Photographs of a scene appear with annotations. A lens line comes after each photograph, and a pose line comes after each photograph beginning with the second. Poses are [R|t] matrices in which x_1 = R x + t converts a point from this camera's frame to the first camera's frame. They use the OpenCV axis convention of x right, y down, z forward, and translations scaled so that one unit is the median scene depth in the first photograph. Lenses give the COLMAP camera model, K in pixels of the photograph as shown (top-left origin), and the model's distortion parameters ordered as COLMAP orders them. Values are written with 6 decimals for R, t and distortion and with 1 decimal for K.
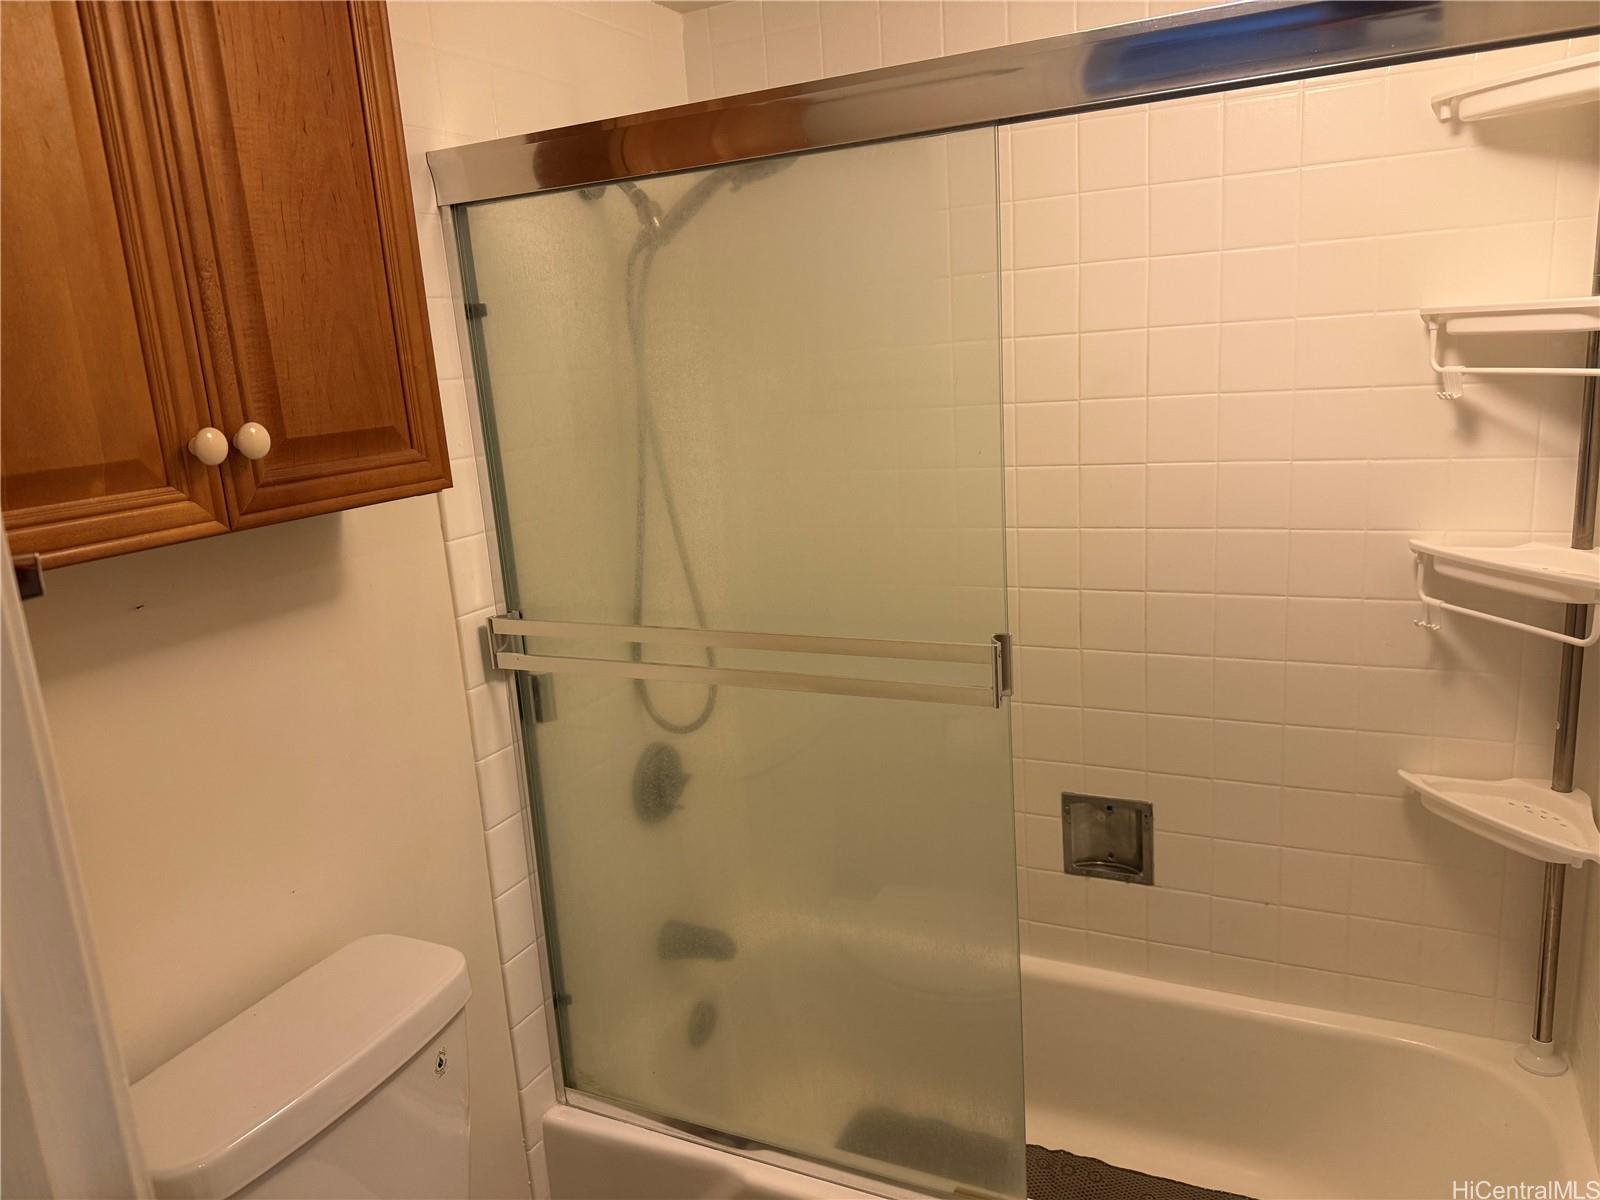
lens RADIAL K [[1126.1, 0, 795.0], [0, 1126.1, 593.2], [0, 0, 1]] dist [0.067852, -0.106072]
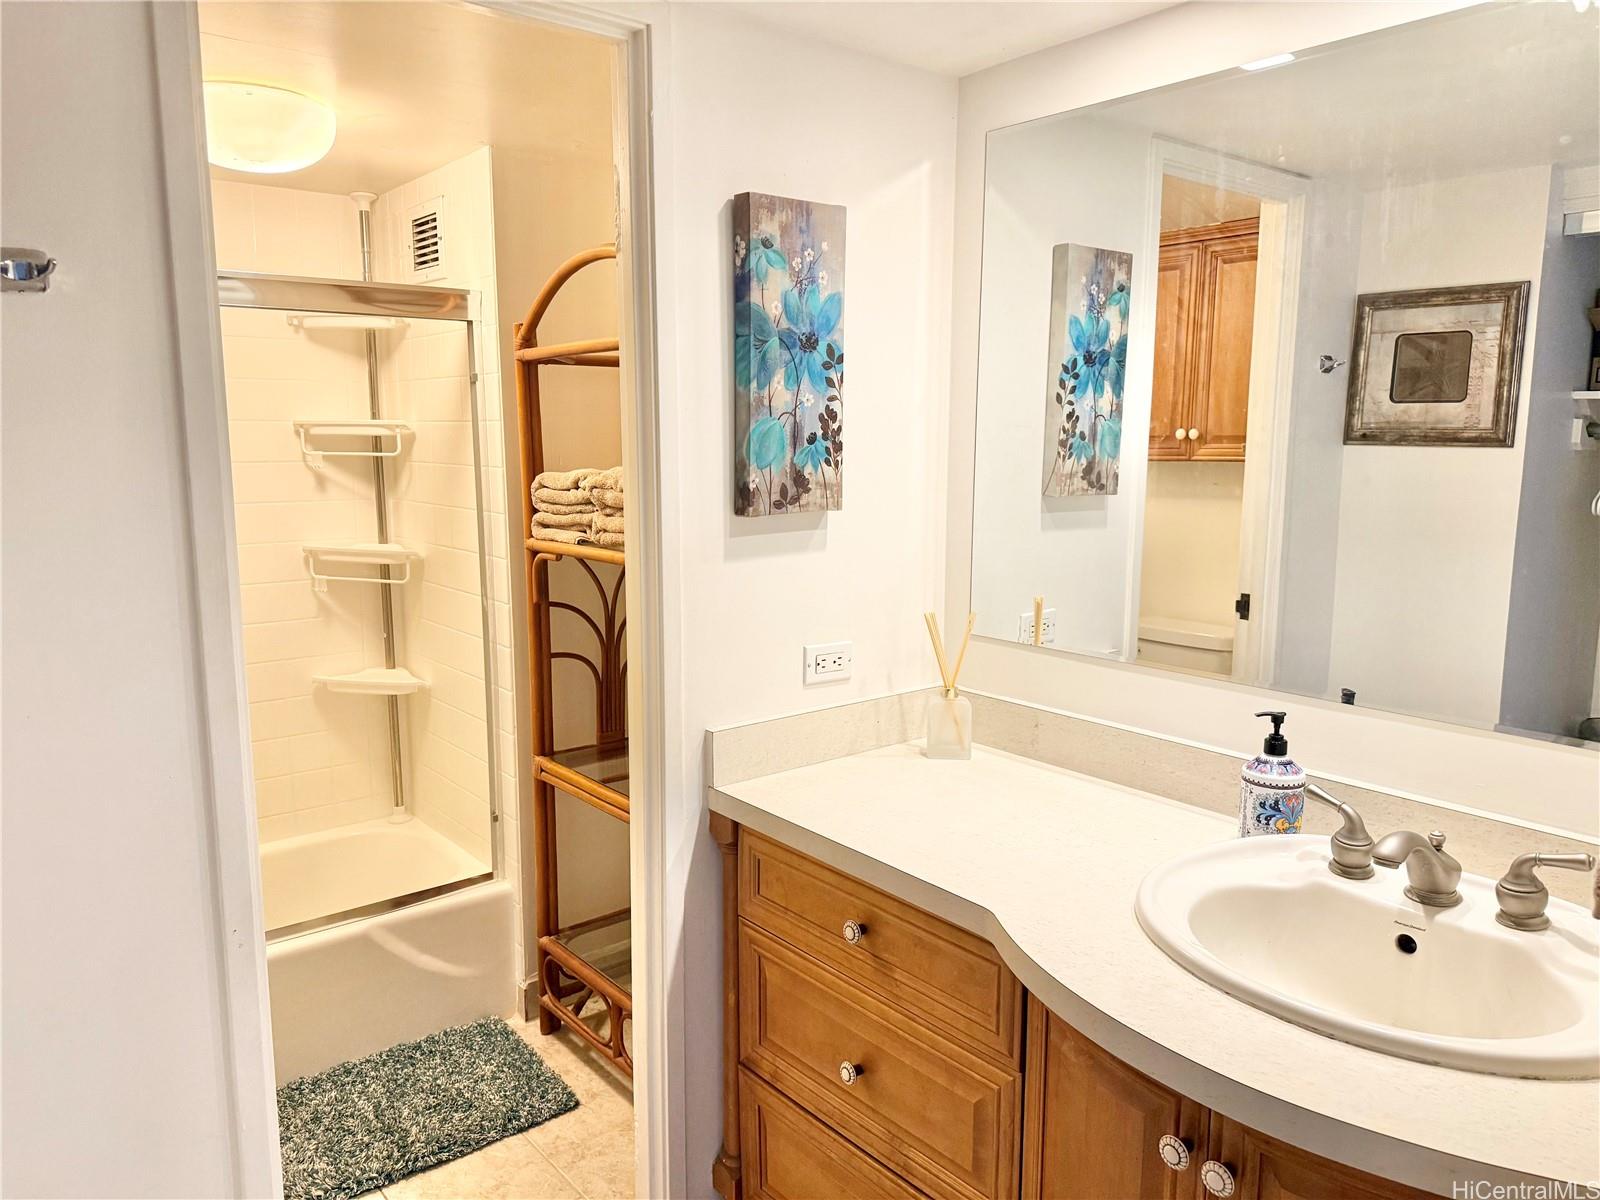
lens RADIAL K [[1118.9, 0, 800.0], [0, 1118.9, 600.0], [0, 0, 1]] dist [0.163745, -0.326155]
pose [[0.578411, -0.068351, 0.812877, -0.516163], [0.129233, 0.991577, -0.008581, 0.170106], [-0.805444, 0.110014, 0.582372, -0.744404]]
